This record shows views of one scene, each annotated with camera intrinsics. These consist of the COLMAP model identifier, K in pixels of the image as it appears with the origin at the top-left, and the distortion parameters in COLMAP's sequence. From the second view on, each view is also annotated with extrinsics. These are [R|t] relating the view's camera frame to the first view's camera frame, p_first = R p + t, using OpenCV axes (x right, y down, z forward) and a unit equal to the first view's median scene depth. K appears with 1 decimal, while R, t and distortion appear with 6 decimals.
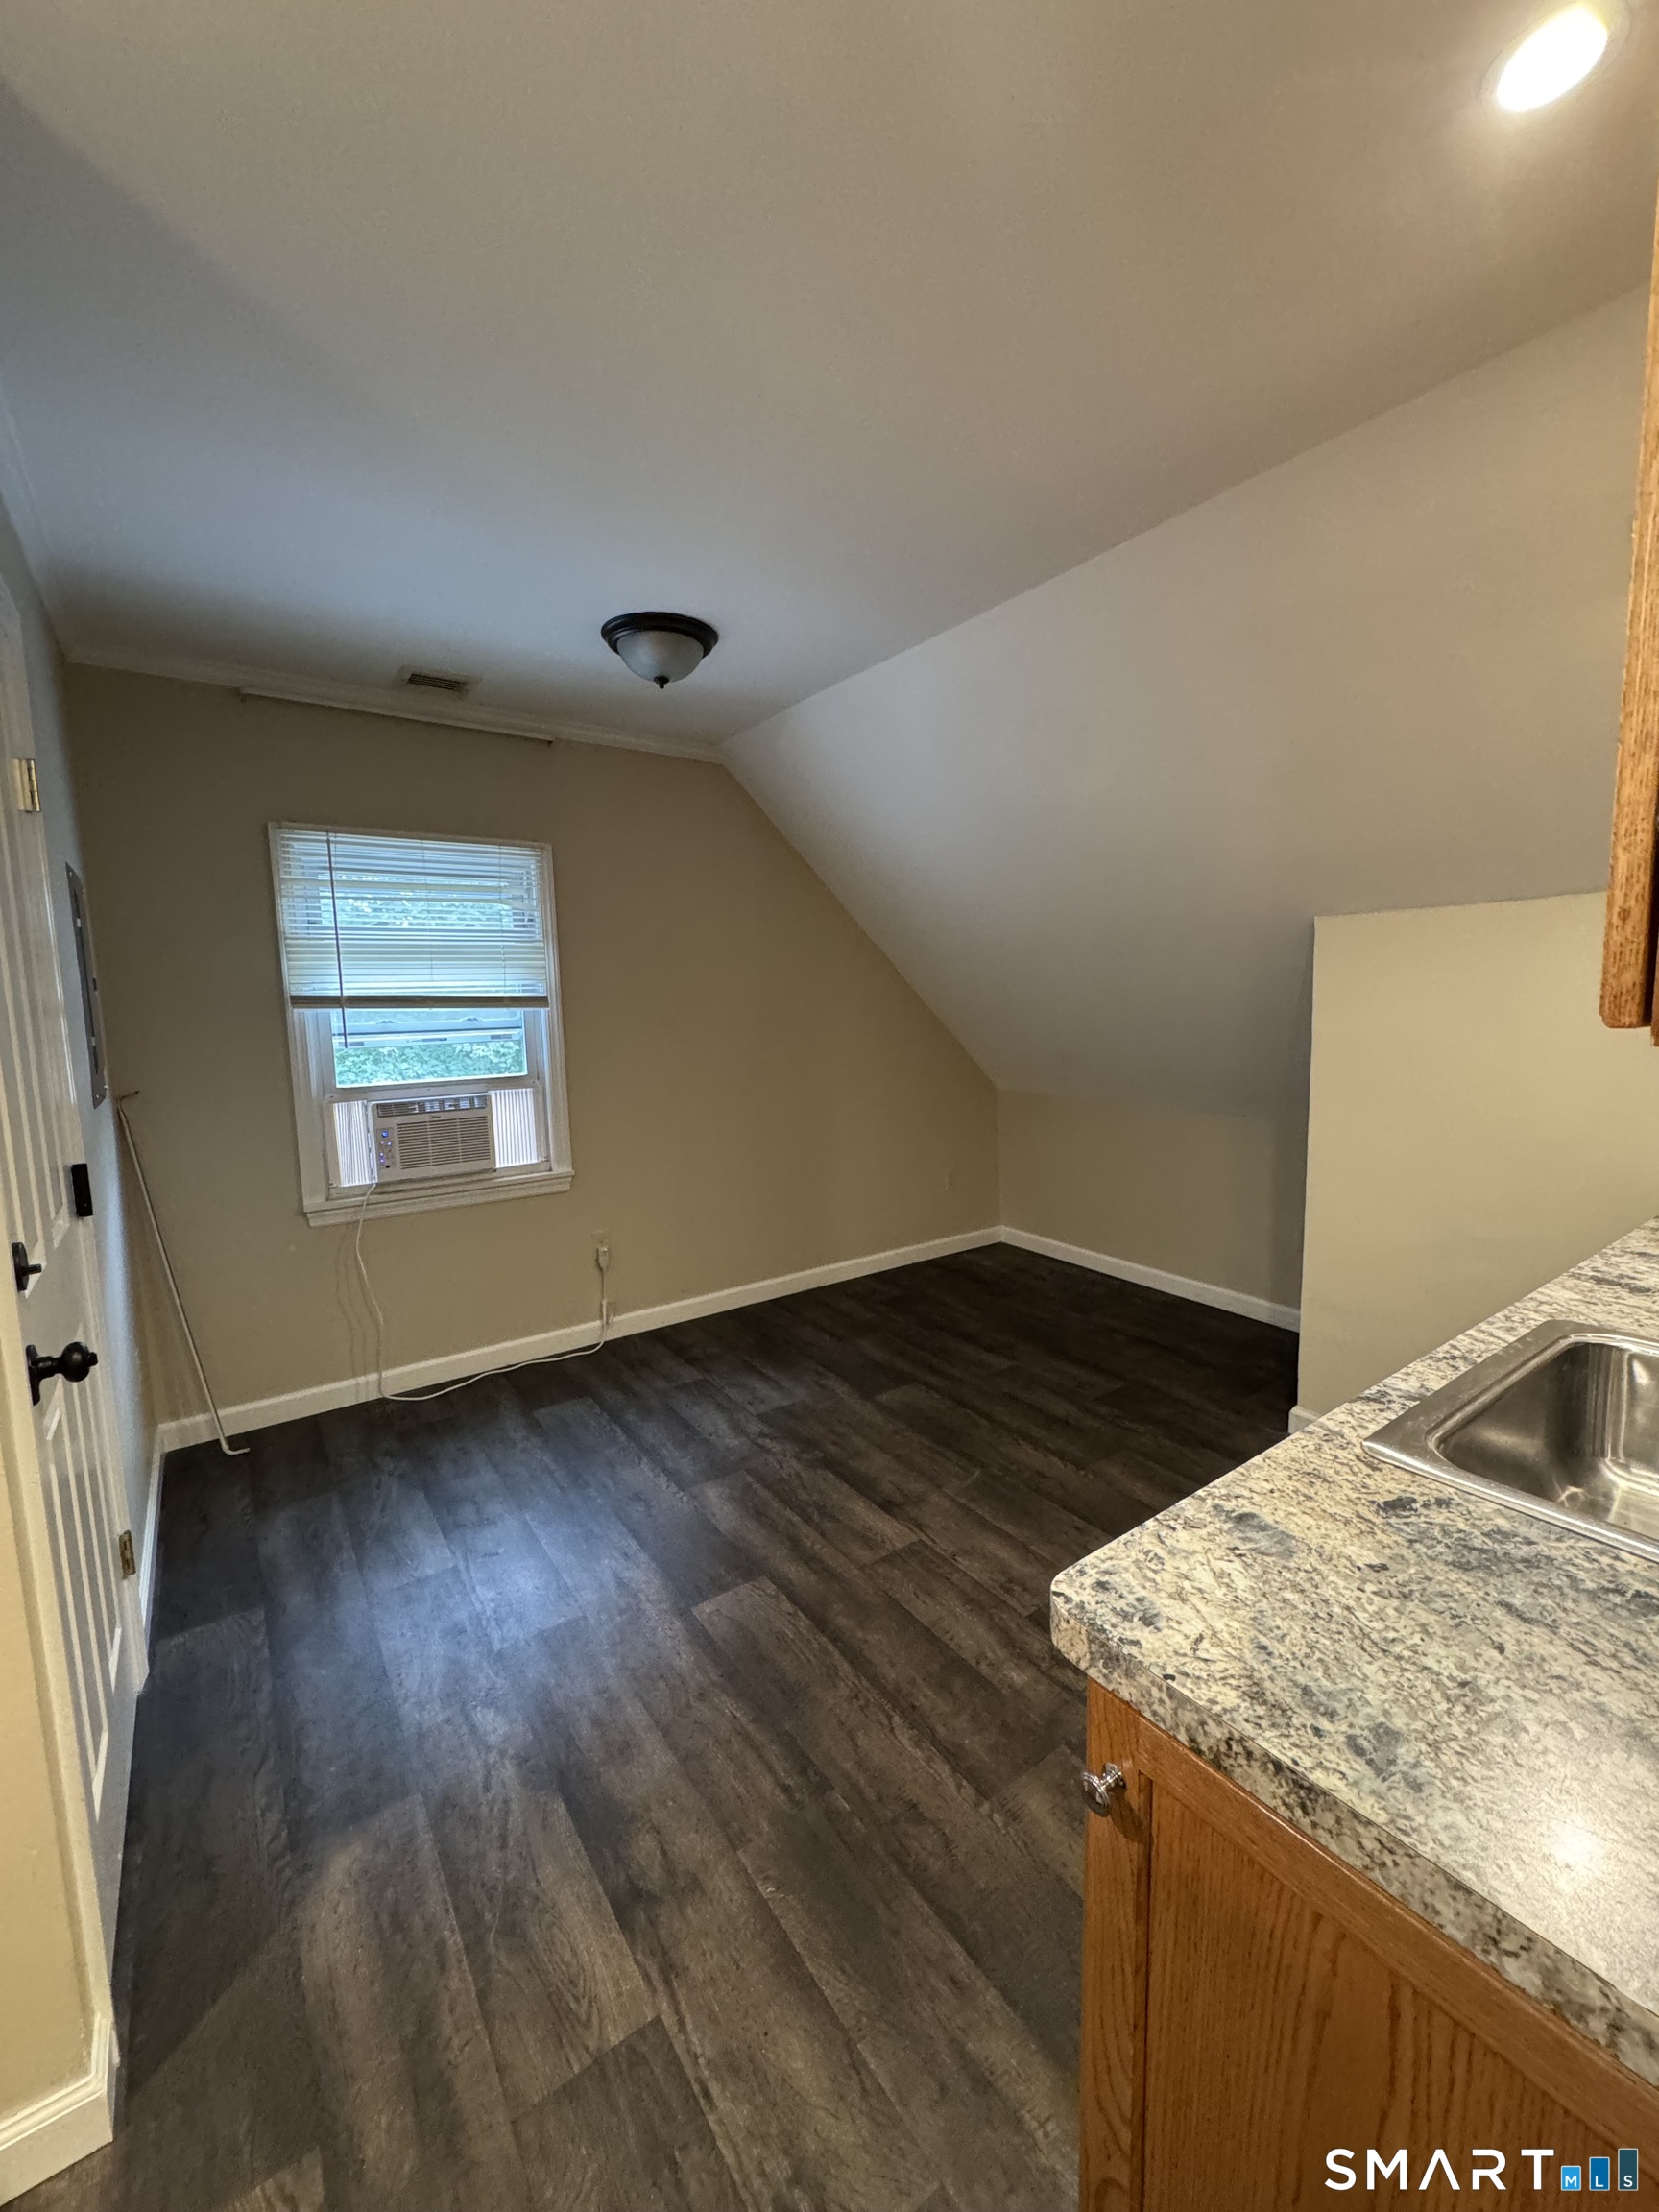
lens RADIAL K [[881.7, 0, 830.1], [0, 881.7, 1105.2], [0, 0, 1]] dist [-0.005739, 0.000022]
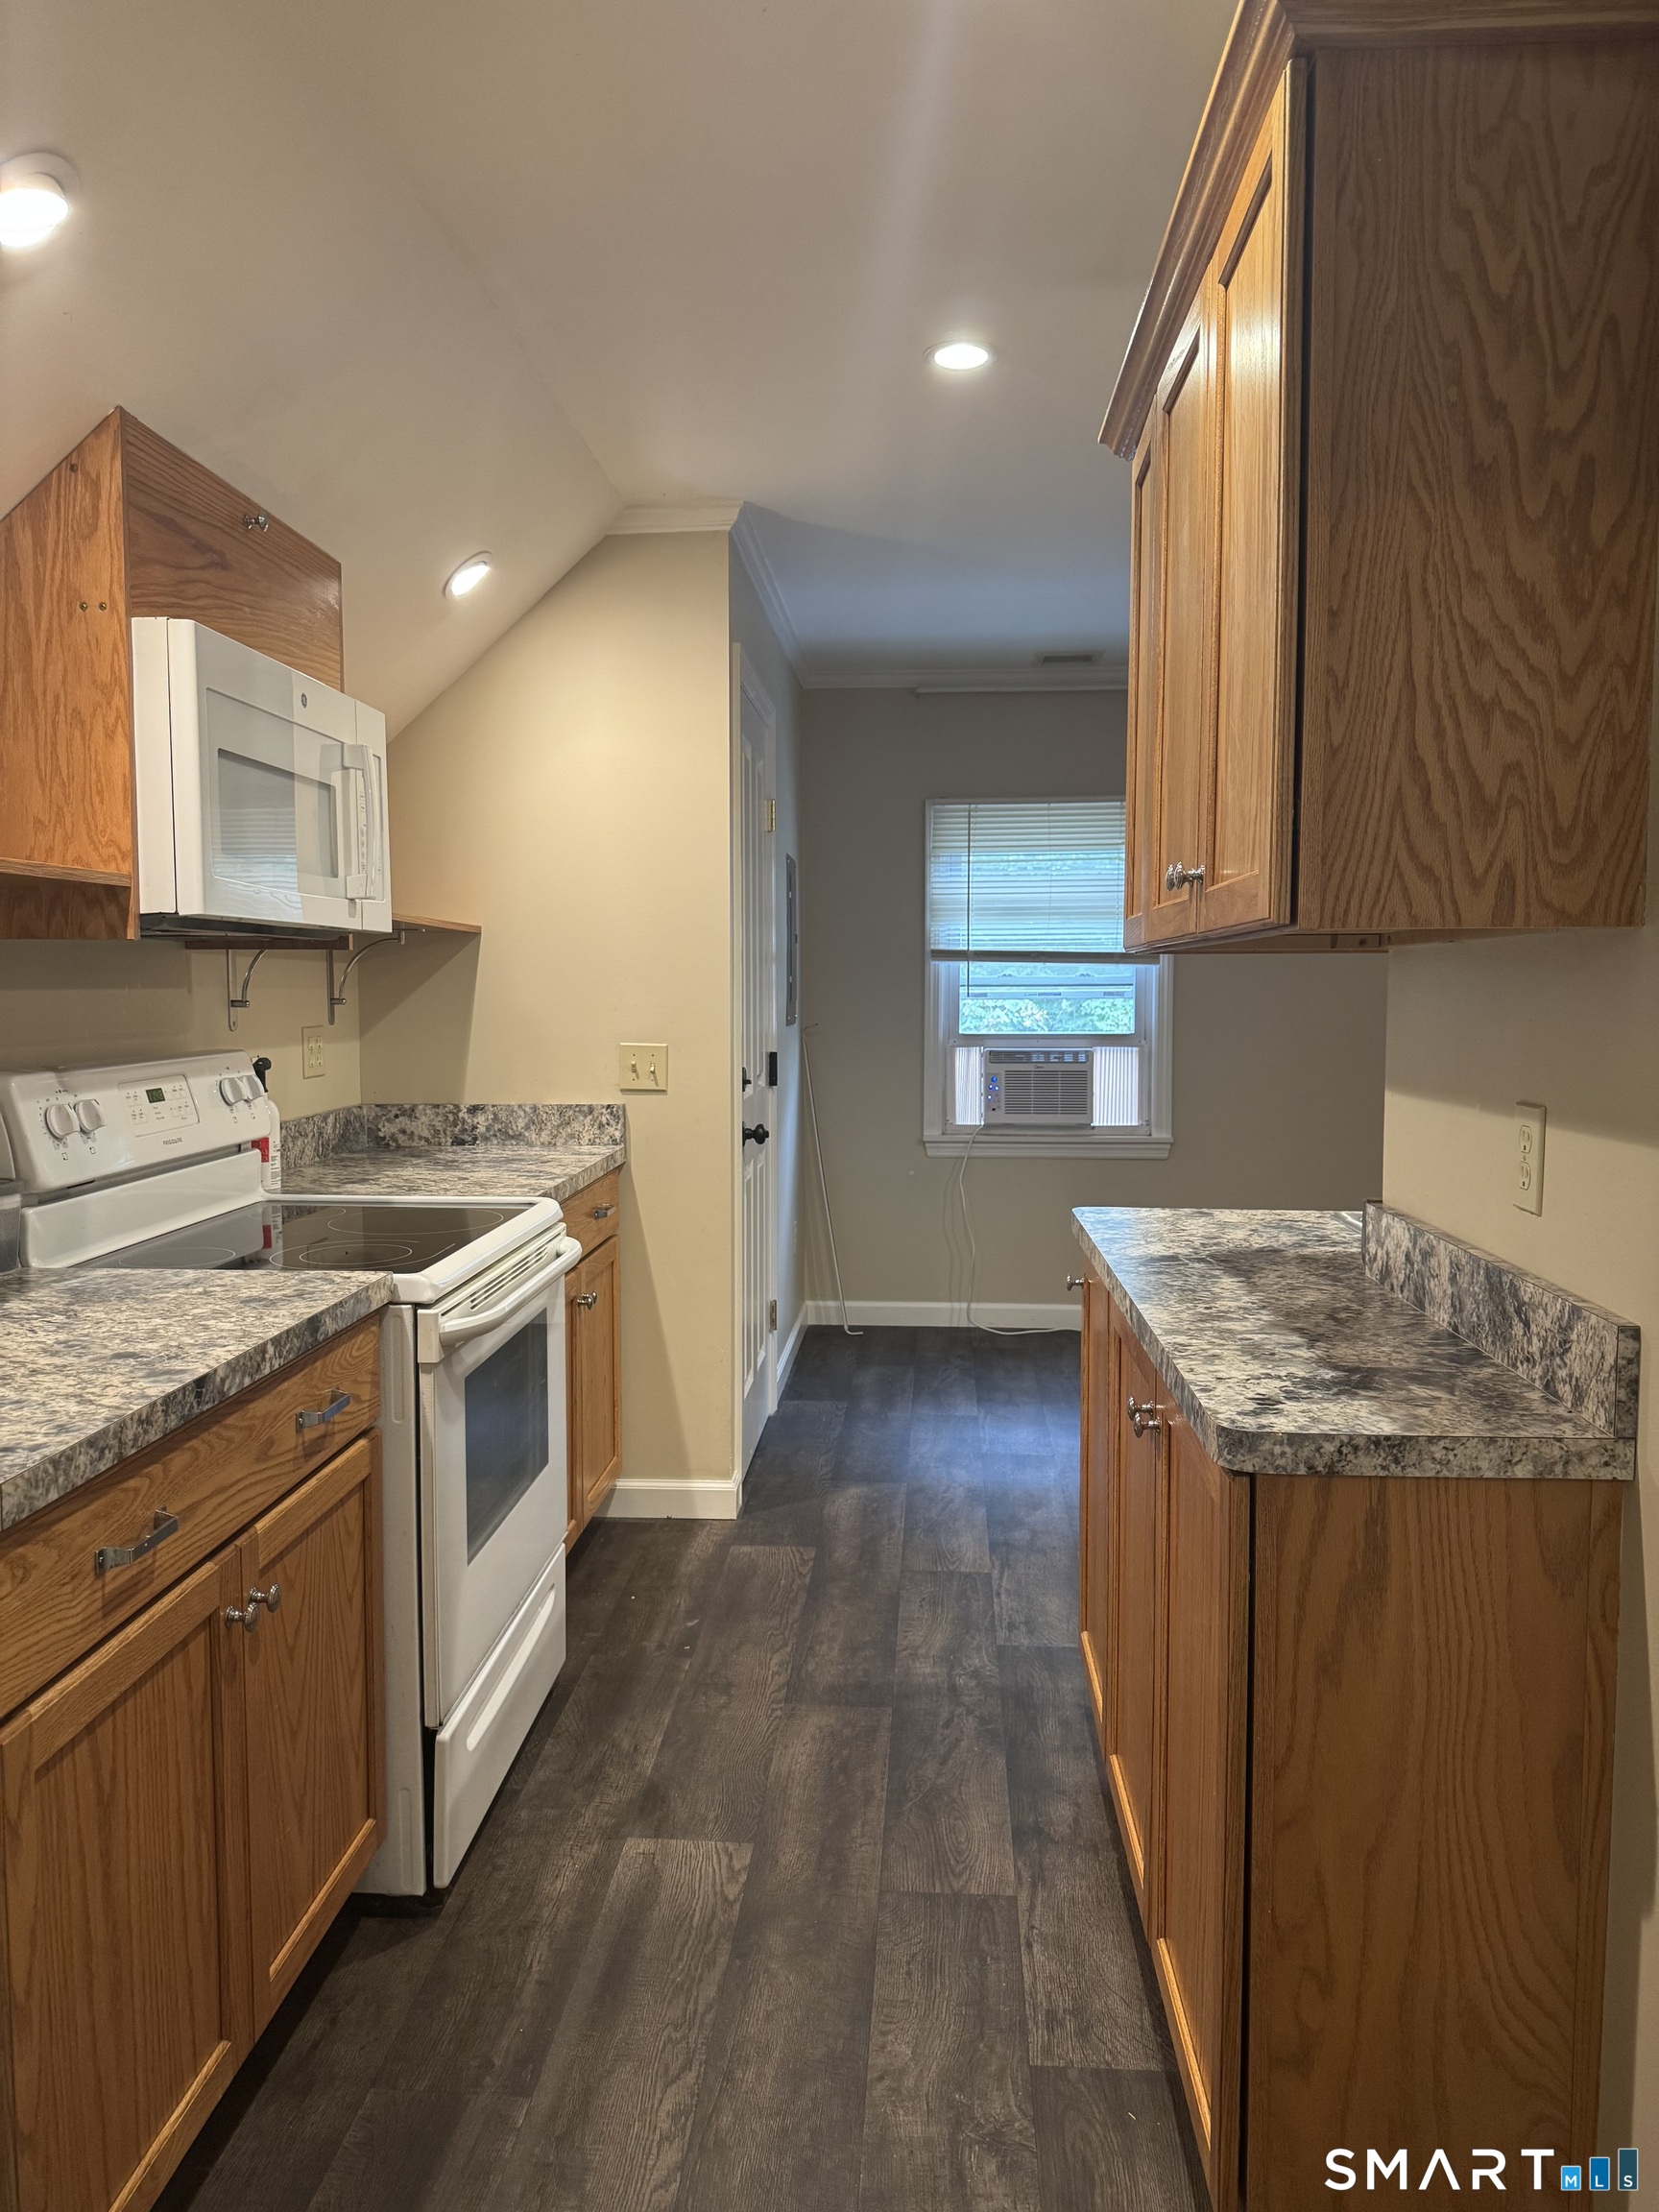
lens RADIAL K [[1550.4, 0, 831.9], [0, 1550.4, 1094.0], [0, 0, 1]] dist [0.056128, -0.072797]
pose [[0.773568, 0.067667, -0.630090, 0.632577], [-0.092391, 0.995702, -0.006498, 0.096826], [0.626942, 0.063241, 0.776495, -0.700289]]
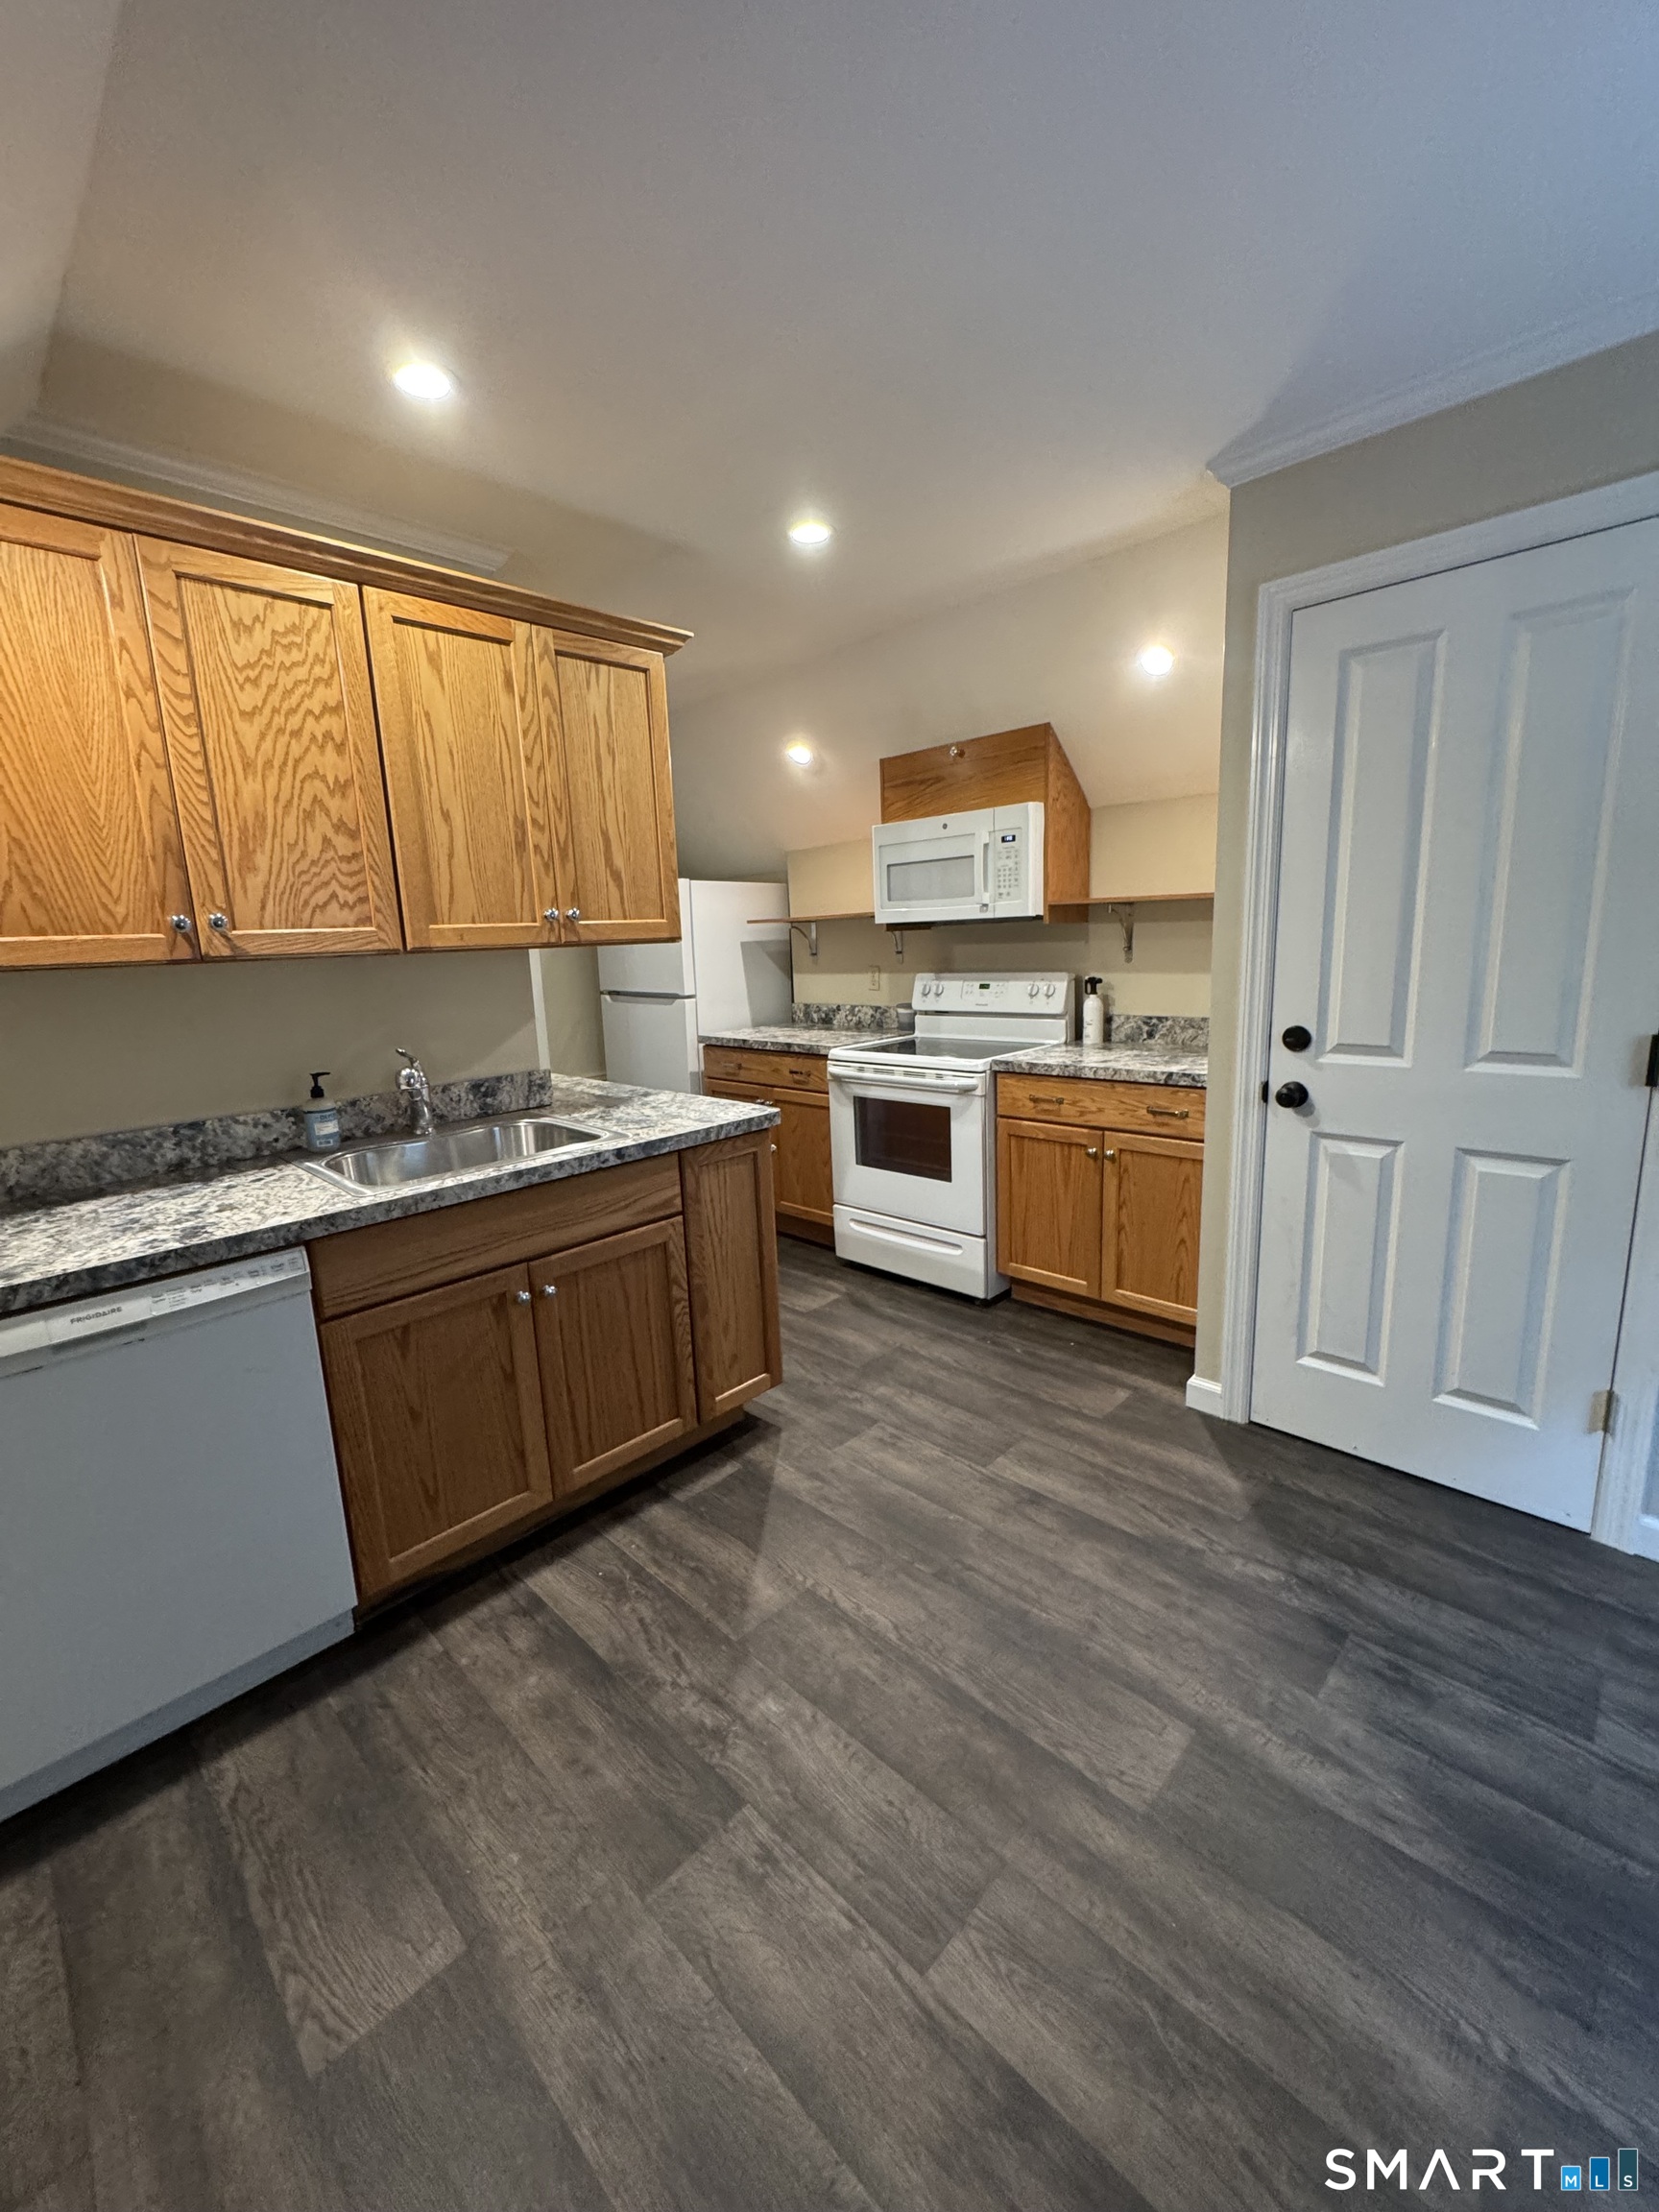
lens RADIAL K [[881.7, 0, 821.9], [0, 881.7, 1095.7], [0, 0, 1]] dist [-0.005739, 0.000022]
pose [[-0.983987, 0.090670, -0.153456, 0.170789], [0.042108, 0.954829, 0.294156, -0.134640], [0.173196, 0.282984, -0.943357, 1.178933]]
